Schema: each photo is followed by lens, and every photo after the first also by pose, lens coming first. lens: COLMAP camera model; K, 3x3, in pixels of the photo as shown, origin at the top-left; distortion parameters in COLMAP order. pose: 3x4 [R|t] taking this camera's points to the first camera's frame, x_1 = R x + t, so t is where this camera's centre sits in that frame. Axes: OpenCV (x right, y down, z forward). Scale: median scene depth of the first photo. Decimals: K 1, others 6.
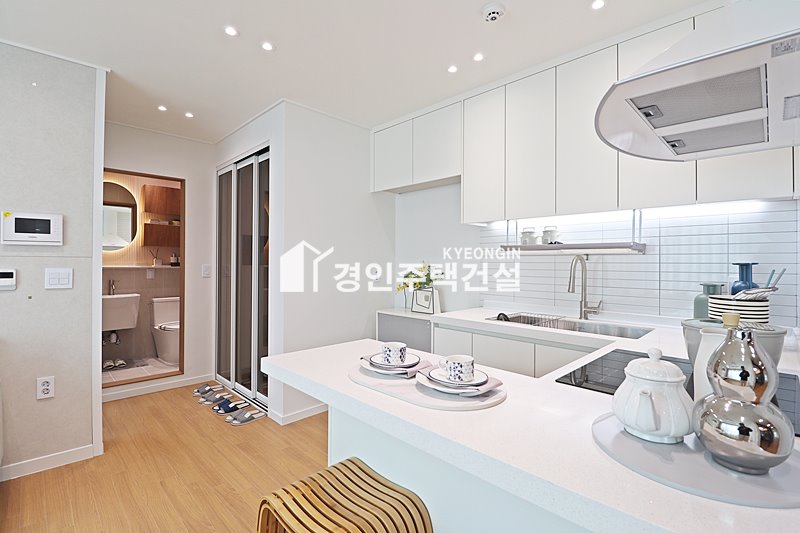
lens RADIAL K [[369.3, 0, 393.5], [0, 369.3, 261.4], [0, 0, 1]] dist [-0.013554, -0.006636]
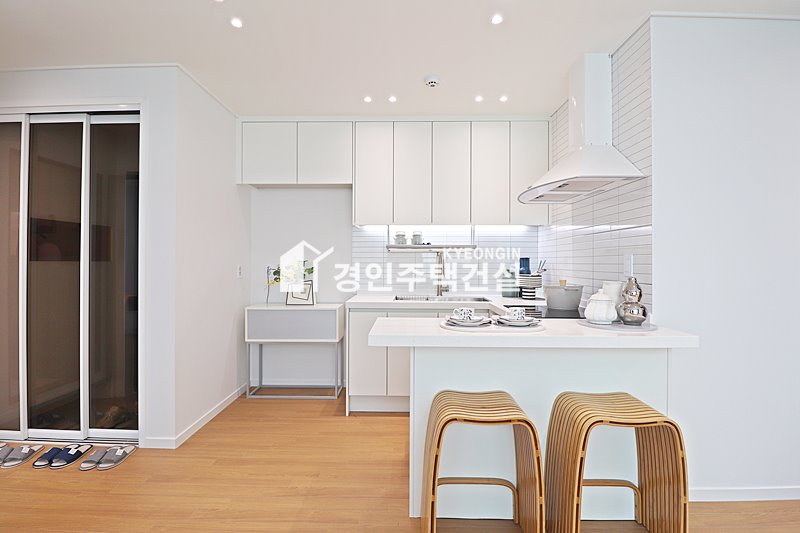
lens RADIAL K [[369.3, 0, 398.7], [0, 369.3, 261.1], [0, 0, 1]] dist [-0.013554, -0.006636]
pose [[0.717755, -0.000545, 0.696296, -0.573967], [-0.003011, 0.999988, 0.003887, 0.009913], [-0.696289, -0.004886, 0.717745, 0.041508]]
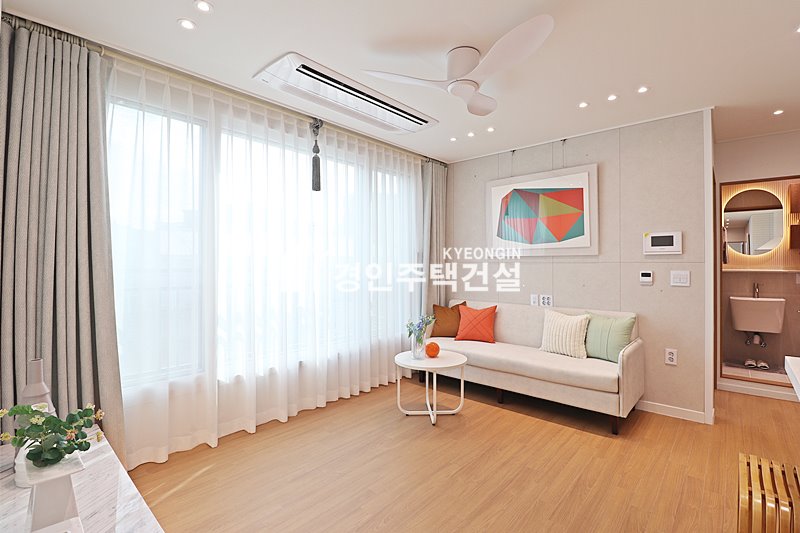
lens RADIAL K [[369.3, 0, 395.7], [0, 369.3, 262.4], [0, 0, 1]] dist [-0.013554, -0.006636]
pose [[0.036583, -0.009798, -0.999283, 0.326316], [0.002849, 0.999949, -0.009700, -0.001767], [0.999327, -0.002492, 0.036609, -0.086960]]
